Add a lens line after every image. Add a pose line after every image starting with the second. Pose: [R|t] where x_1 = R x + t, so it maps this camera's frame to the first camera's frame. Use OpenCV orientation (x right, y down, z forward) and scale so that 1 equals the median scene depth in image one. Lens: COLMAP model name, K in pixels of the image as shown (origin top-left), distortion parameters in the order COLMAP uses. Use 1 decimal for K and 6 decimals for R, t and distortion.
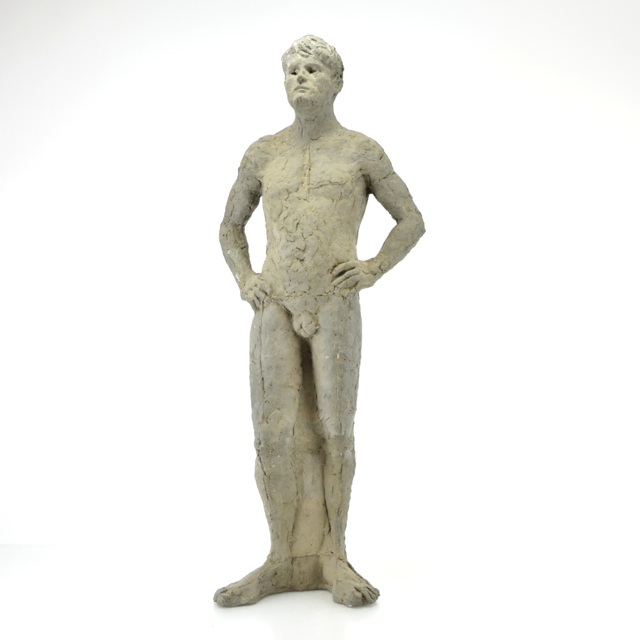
lens RADIAL K [[1208.8, 0, 318.4], [0, 1208.8, 313.5], [0, 0, 1]] dist [-0.055644, 0.000000]
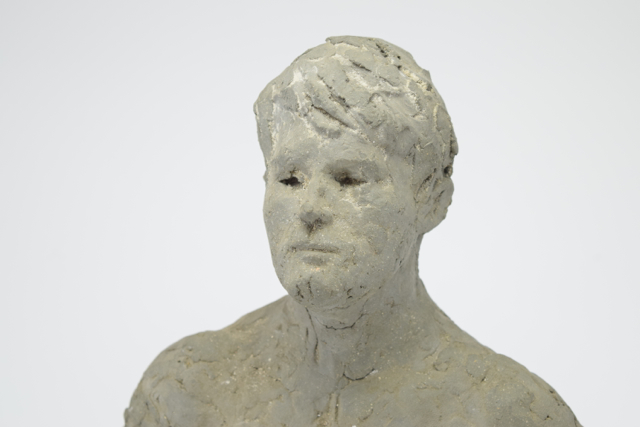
lens RADIAL K [[1469.5, 0, 319.8], [0, 1469.5, 218.8], [0, 0, 1]] dist [0.080506, 0.000000]
pose [[0.998790, 0.028086, -0.040363, 0.001964], [-0.021030, 0.985957, 0.165668, -0.249752], [0.044449, -0.164619, 0.985355, 0.635890]]
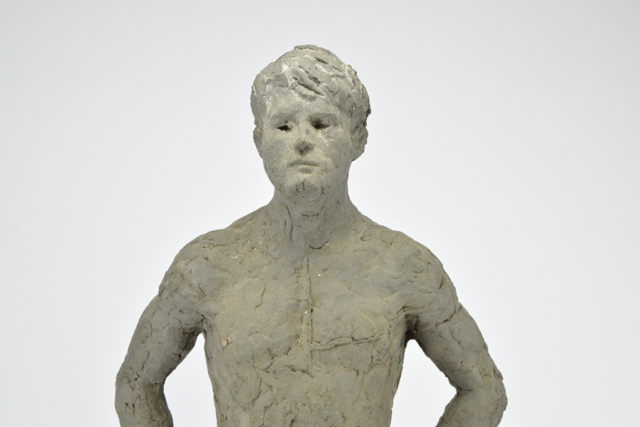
lens RADIAL K [[1469.5, 0, 323.8], [0, 1469.5, 211.4], [0, 0, 1]] dist [0.080506, 0.000000]
pose [[0.978326, -0.007782, 0.206923, -0.133675], [-0.012111, 0.995433, 0.094694, -0.222451], [-0.206715, -0.095147, 0.973764, 0.379456]]
